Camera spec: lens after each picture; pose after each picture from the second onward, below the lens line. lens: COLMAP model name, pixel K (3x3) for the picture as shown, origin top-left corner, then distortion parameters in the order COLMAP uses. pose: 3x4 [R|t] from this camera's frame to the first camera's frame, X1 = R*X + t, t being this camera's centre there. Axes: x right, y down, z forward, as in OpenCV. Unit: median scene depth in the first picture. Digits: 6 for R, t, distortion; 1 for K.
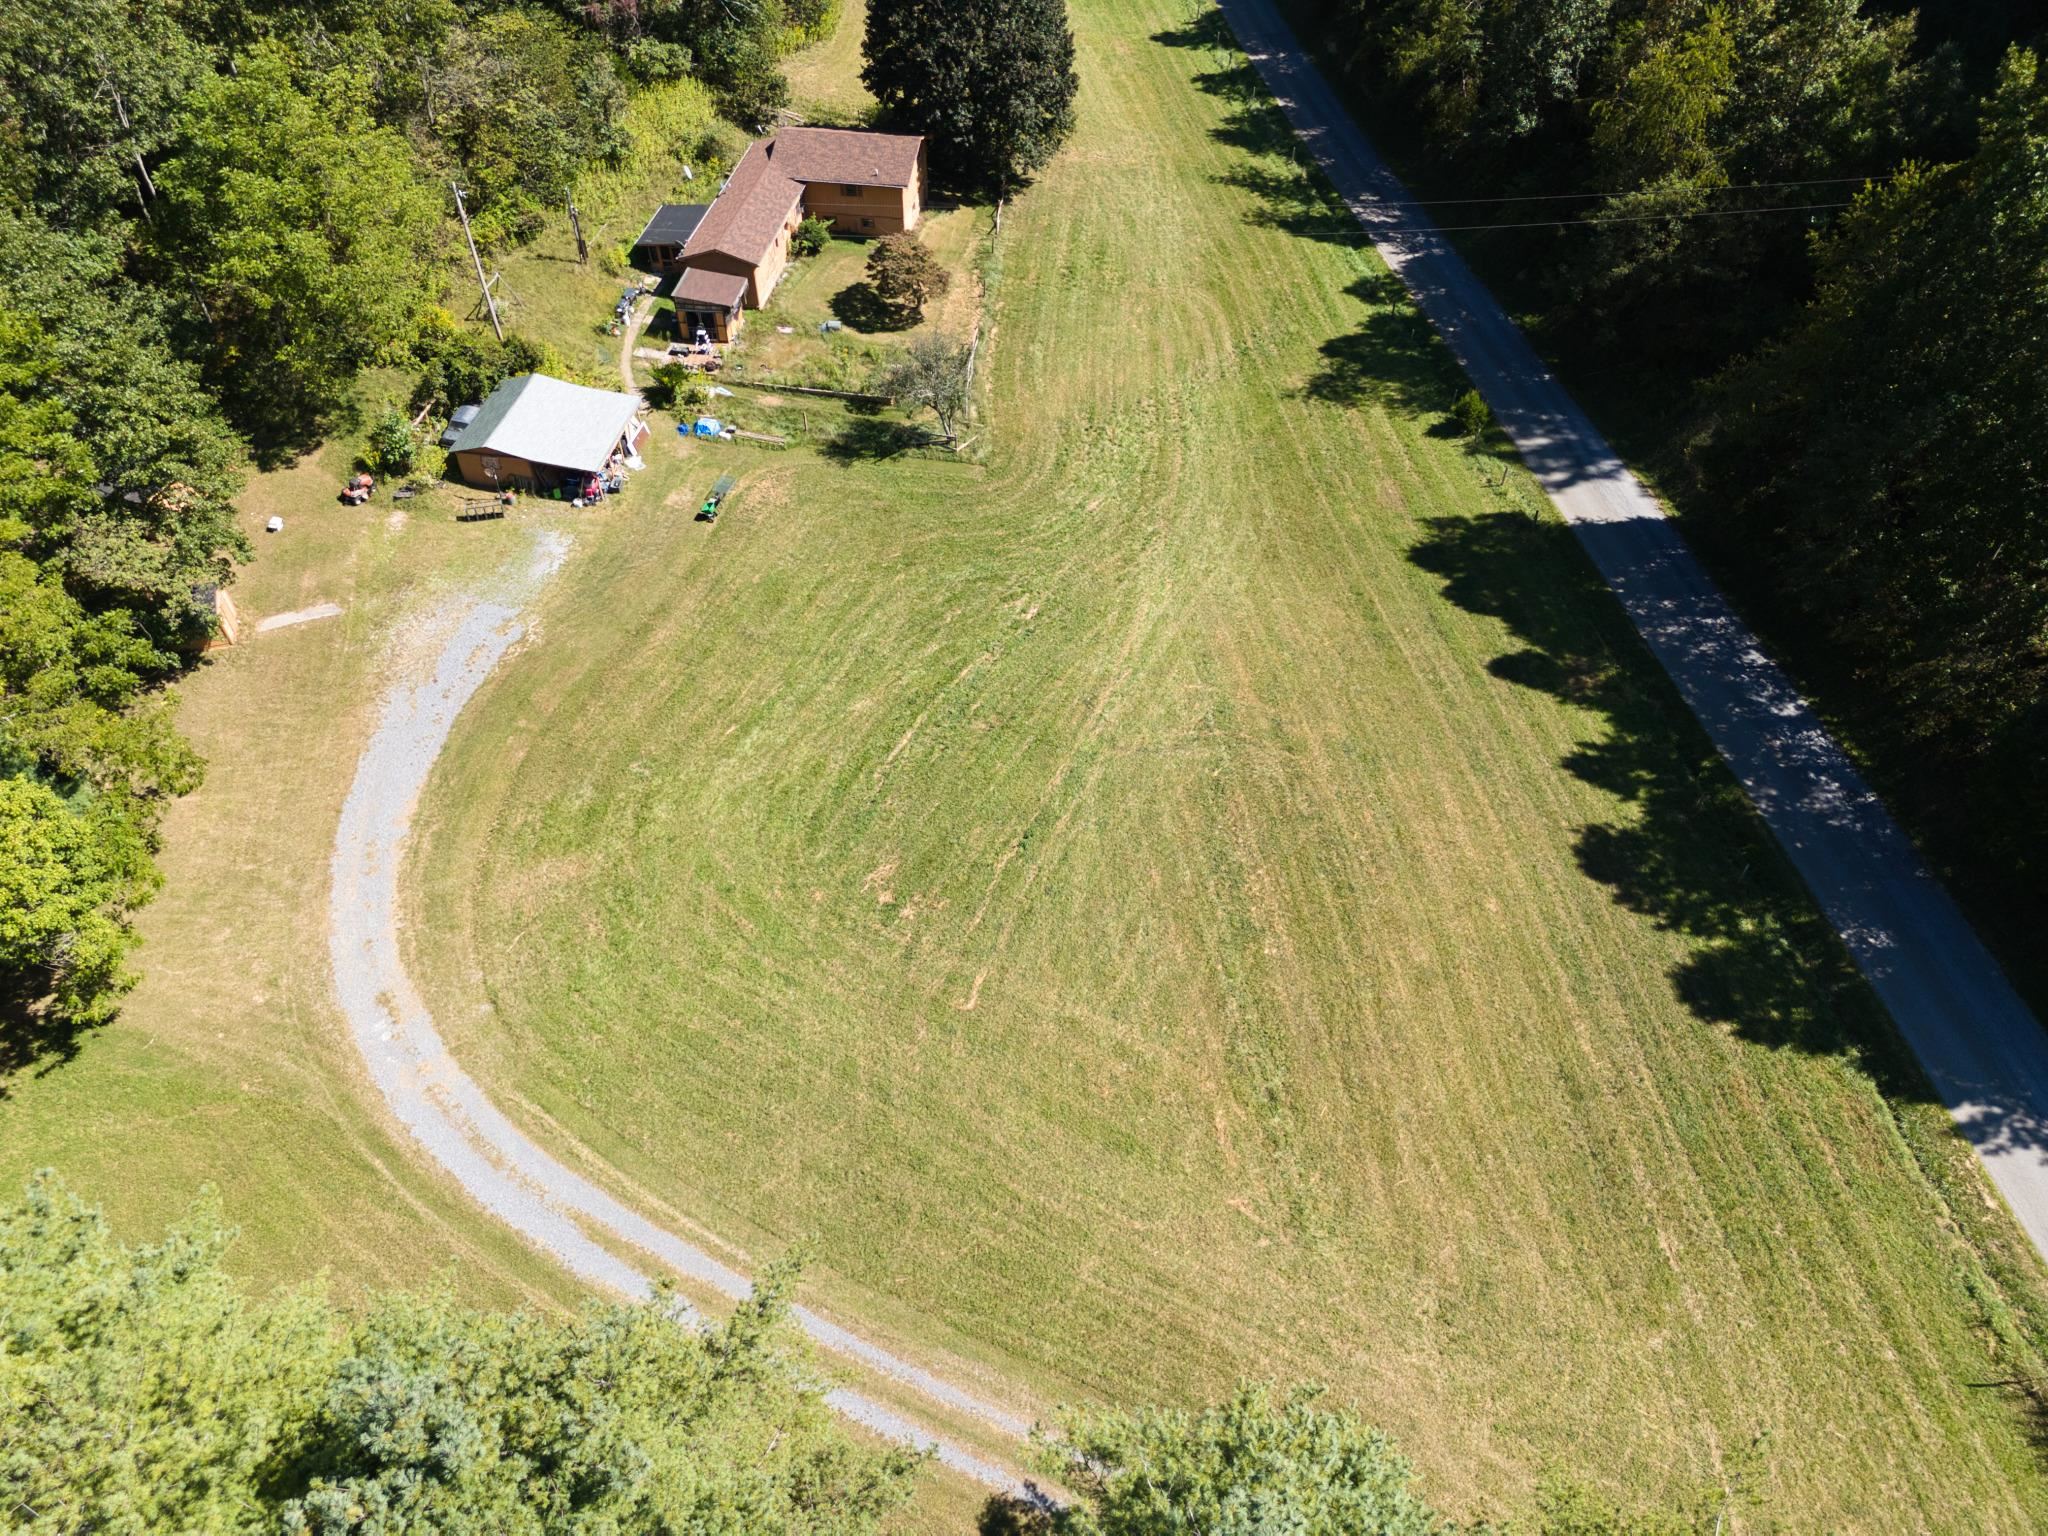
lens RADIAL K [[1453.2, 0, 1028.5], [0, 1453.2, 767.1], [0, 0, 1]] dist [0.060138, -0.037328]
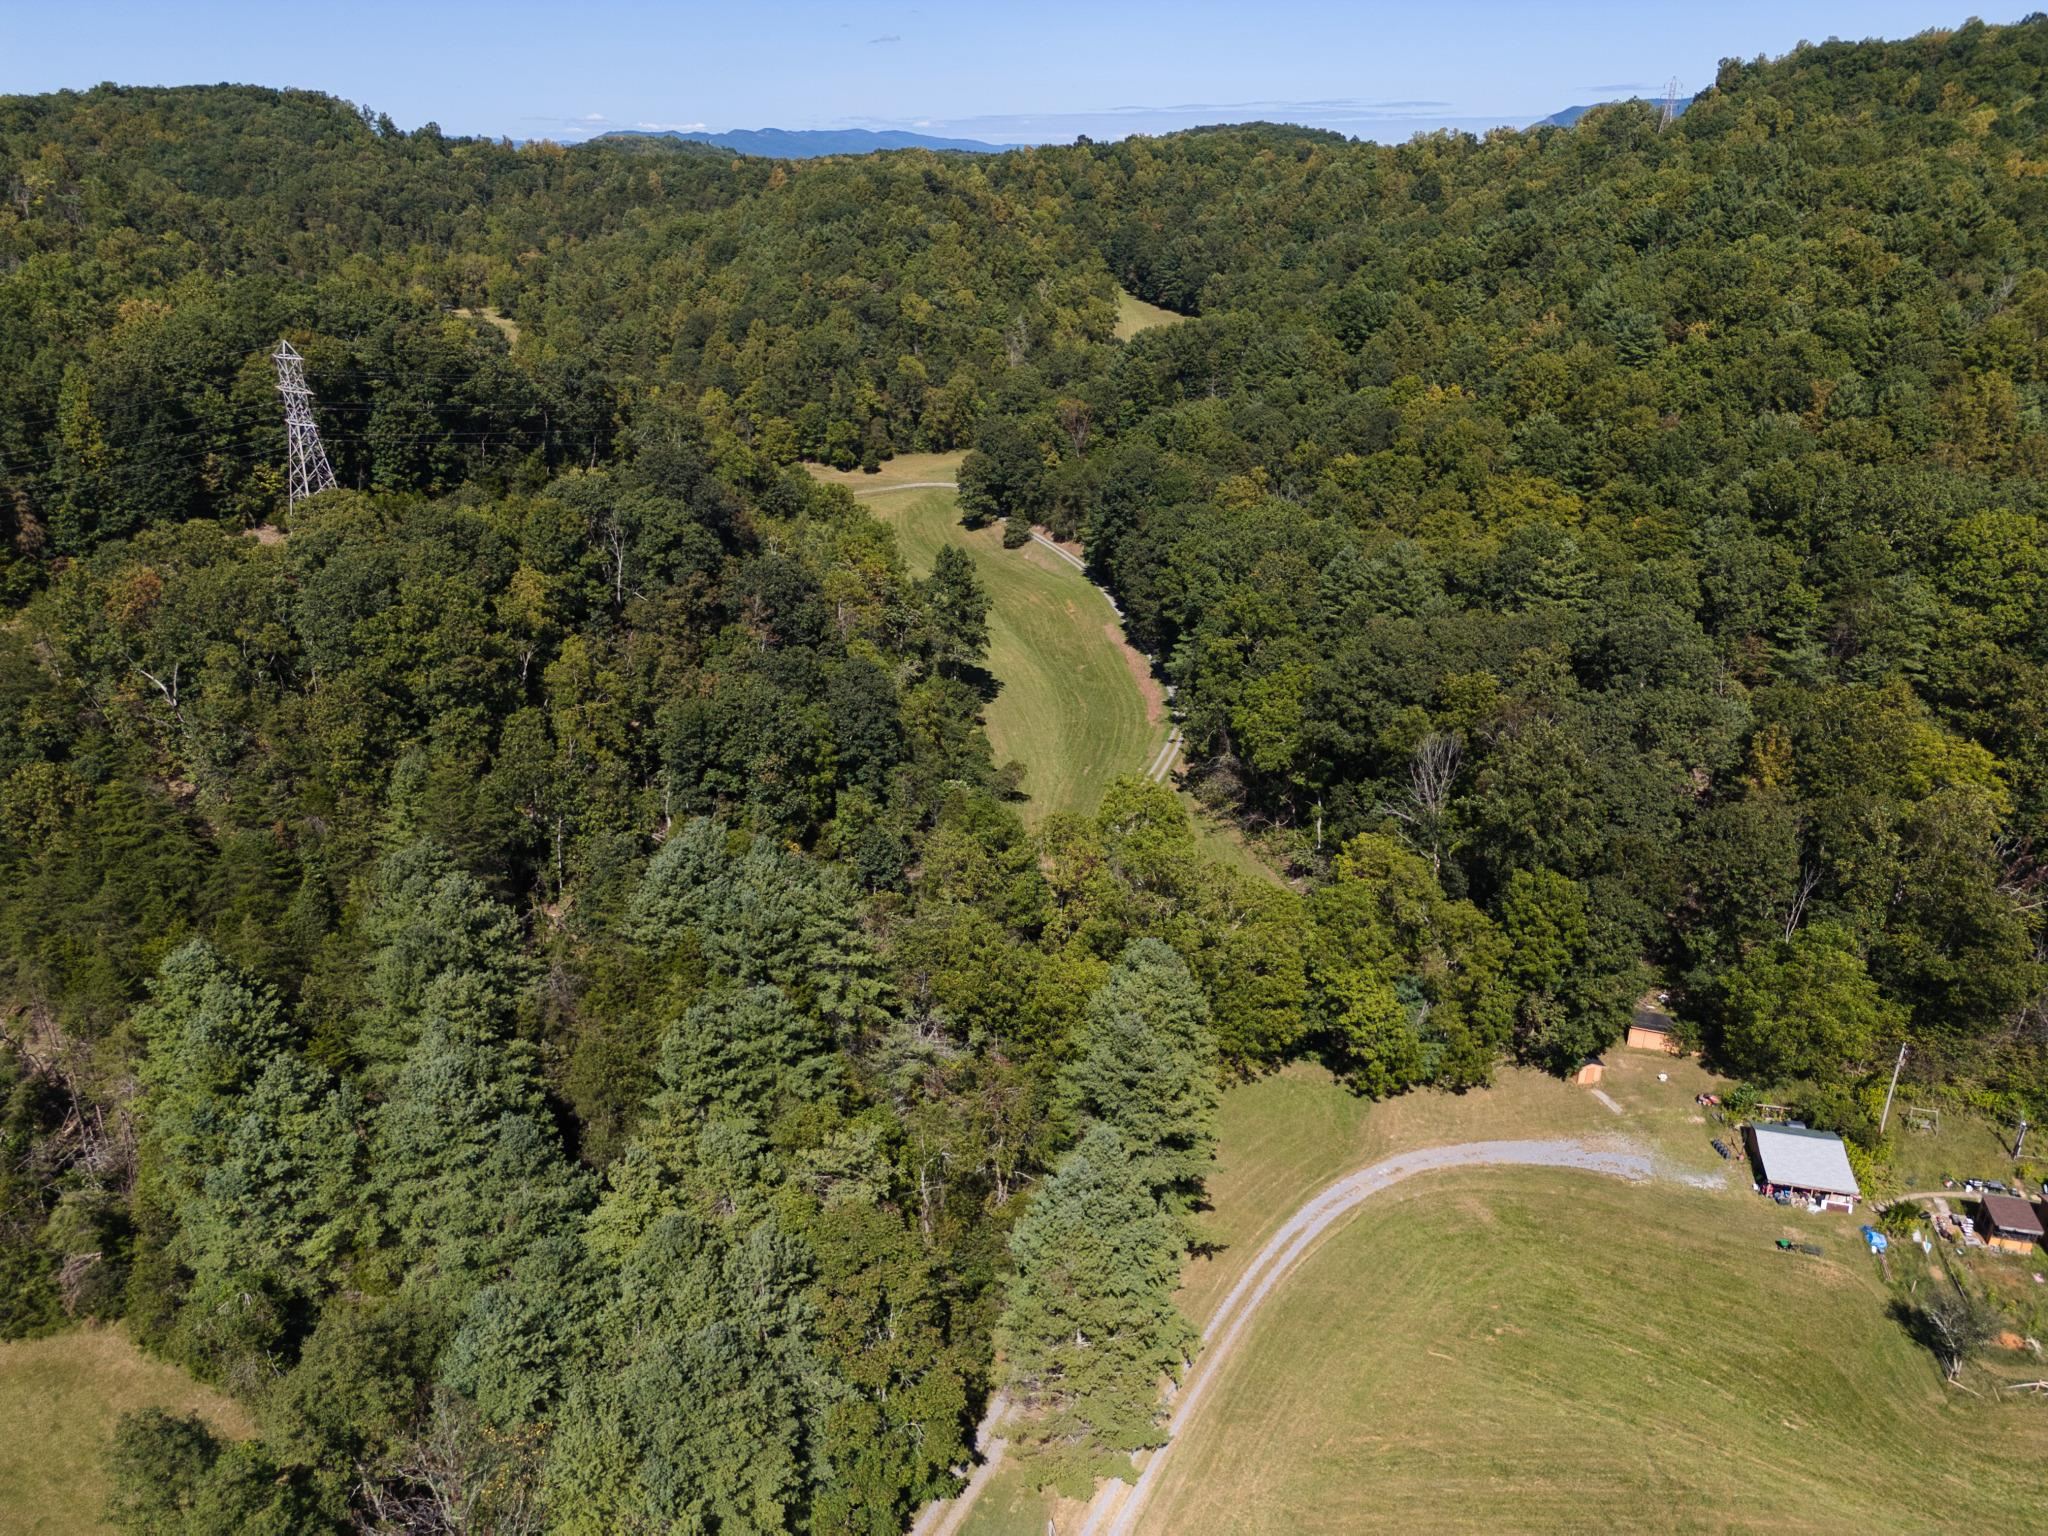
lens RADIAL K [[1453.2, 0, 1028.5], [0, 1453.2, 767.1], [0, 0, 1]] dist [0.060138, -0.037328]
pose [[-0.084680, 0.401900, -0.911760, 1.295947], [-0.713690, 0.614083, 0.336970, -0.525756], [0.695324, 0.679248, 0.234831, -0.352747]]
